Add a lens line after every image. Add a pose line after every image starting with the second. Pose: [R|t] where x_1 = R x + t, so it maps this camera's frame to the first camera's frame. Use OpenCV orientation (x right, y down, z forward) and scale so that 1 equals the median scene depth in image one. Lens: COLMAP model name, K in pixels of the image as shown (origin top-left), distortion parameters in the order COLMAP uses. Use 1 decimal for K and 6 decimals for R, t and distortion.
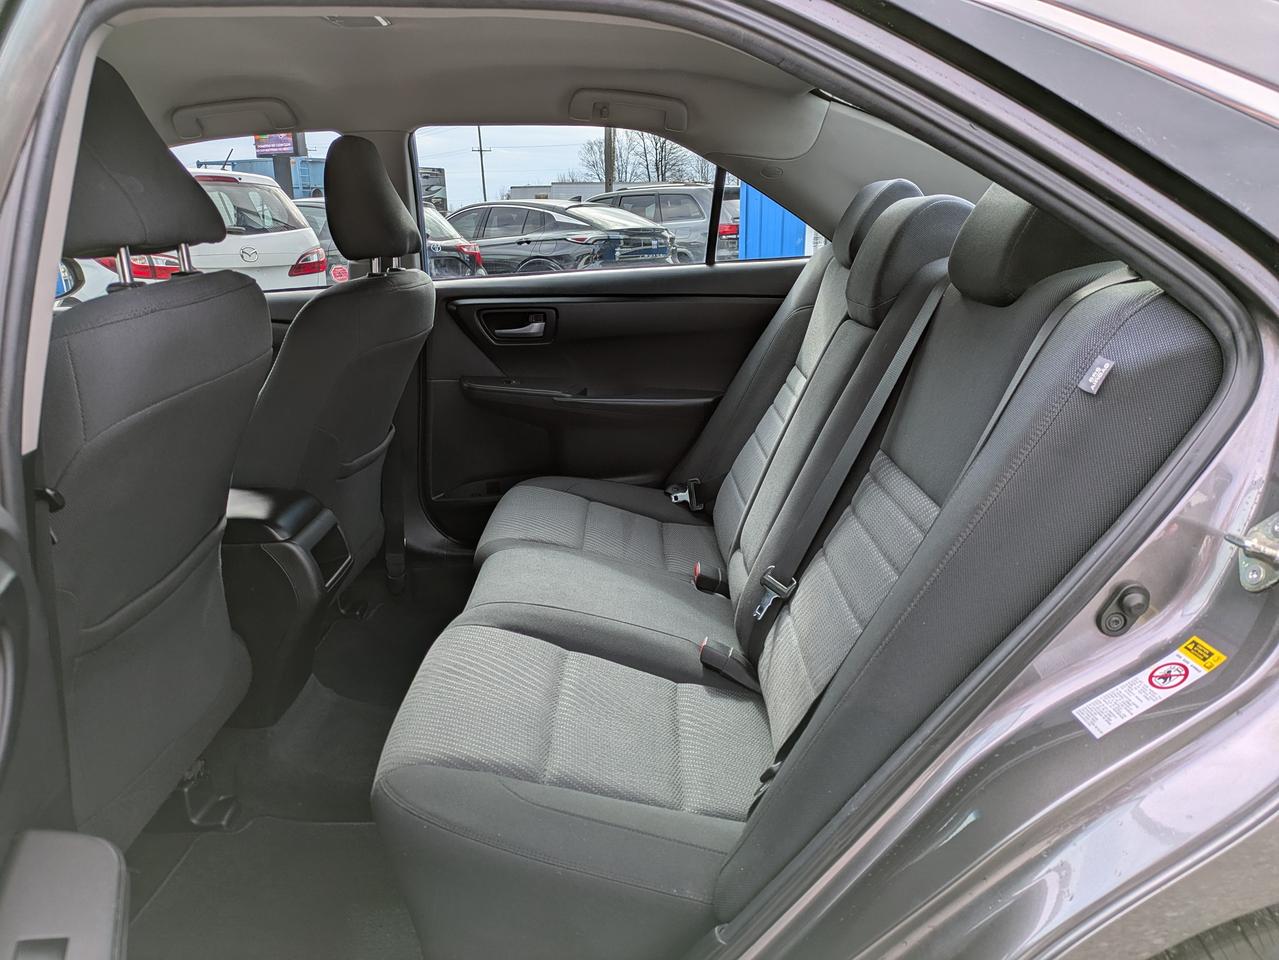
lens RADIAL K [[950.0, 0, 652.0], [0, 950.0, 488.6], [0, 0, 1]] dist [0.033922, -0.010779]
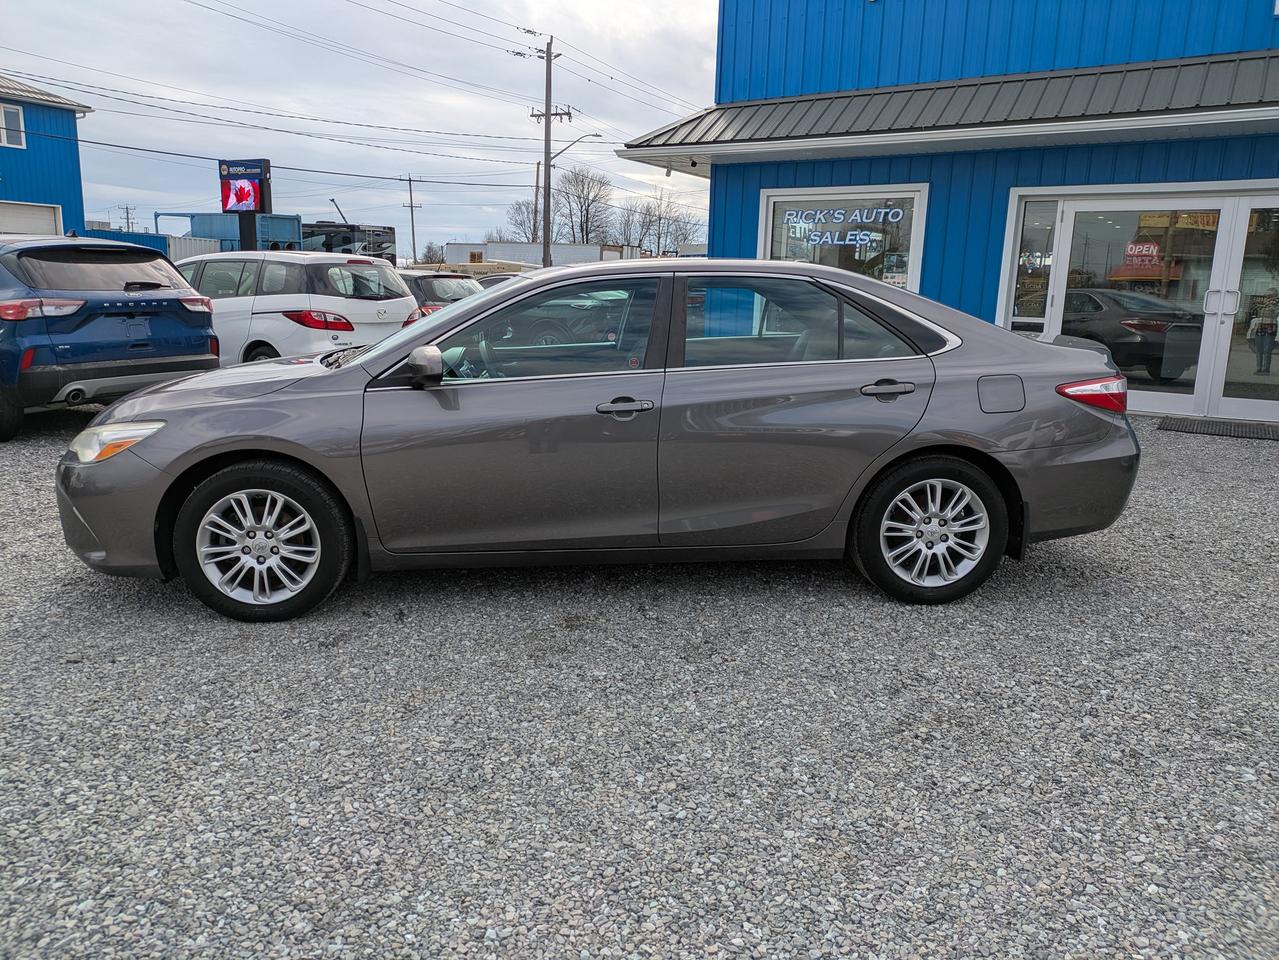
lens RADIAL K [[950.0, 0, 646.8], [0, 950.0, 476.1], [0, 0, 1]] dist [0.033922, -0.010779]
pose [[0.996004, 0.009489, 0.088800, -0.412348], [-0.003590, 0.997790, -0.066352, 0.267731], [-0.089233, 0.065768, 0.993837, -1.294800]]
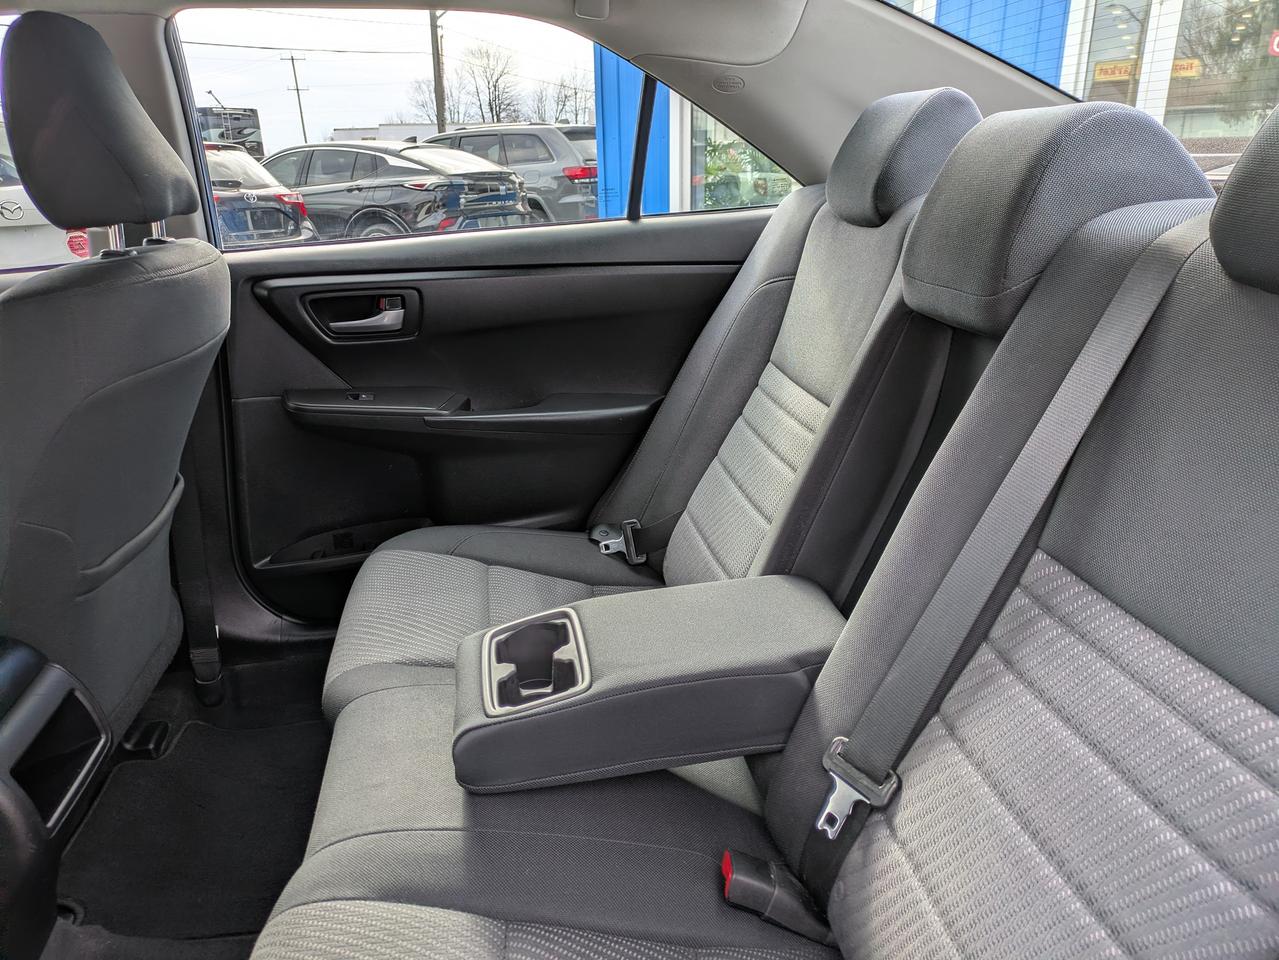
lens RADIAL K [[950.0, 0, 649.6], [0, 950.0, 488.6], [0, 0, 1]] dist [0.033922, -0.010779]
pose [[0.987281, -0.063955, 0.145551, -0.042677], [0.055982, 0.996732, 0.058238, -0.070987], [-0.148800, -0.049349, 0.987635, 0.265316]]
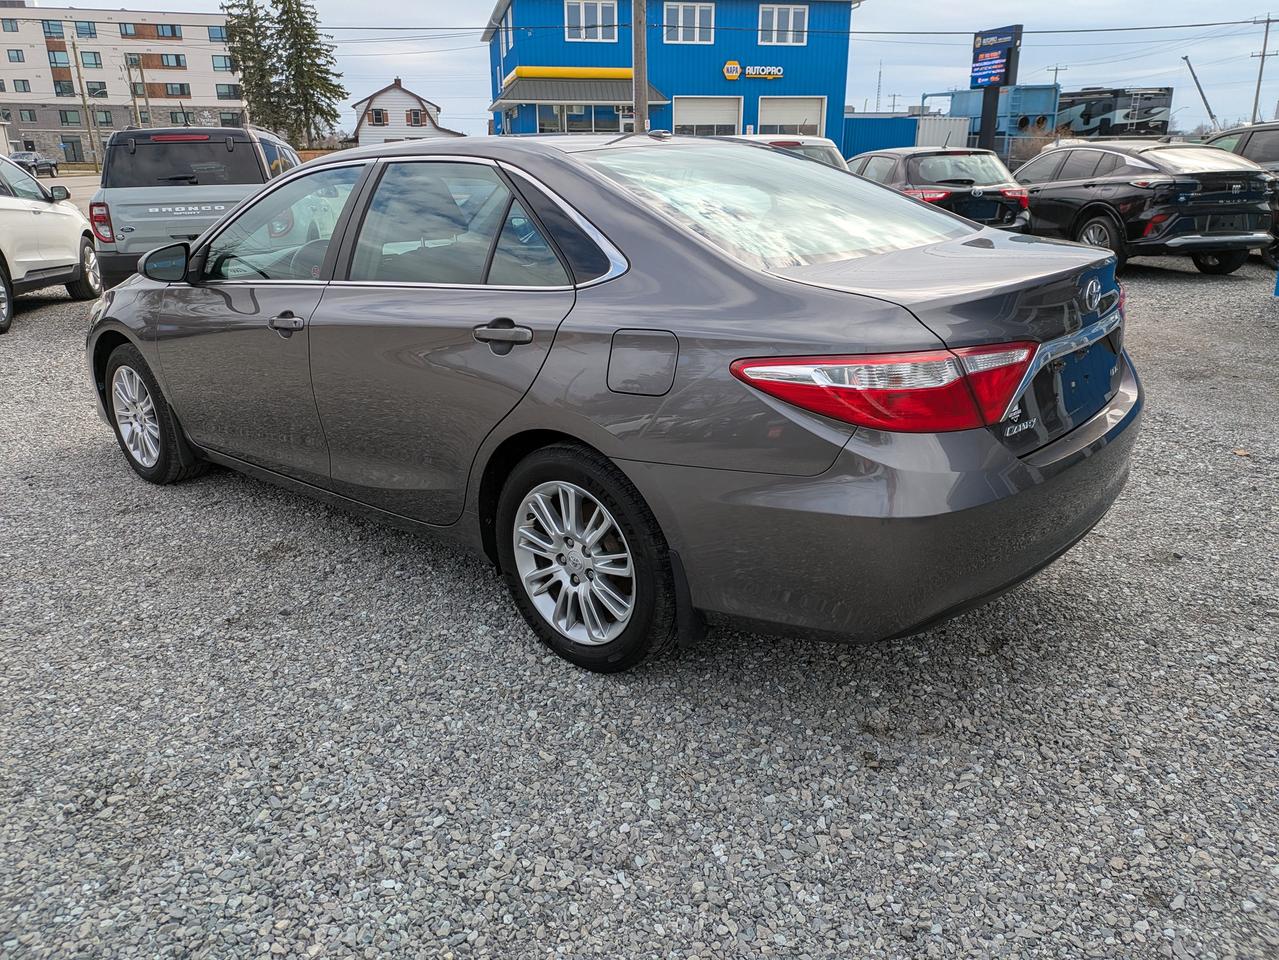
lens RADIAL K [[950.0, 0, 648.7], [0, 950.0, 477.1], [0, 0, 1]] dist [0.033922, -0.010779]
pose [[0.749851, 0.208472, -0.627903, 0.999149], [-0.167799, 0.977953, 0.124305, 0.002165], [0.639974, 0.012151, 0.768300, -0.430315]]
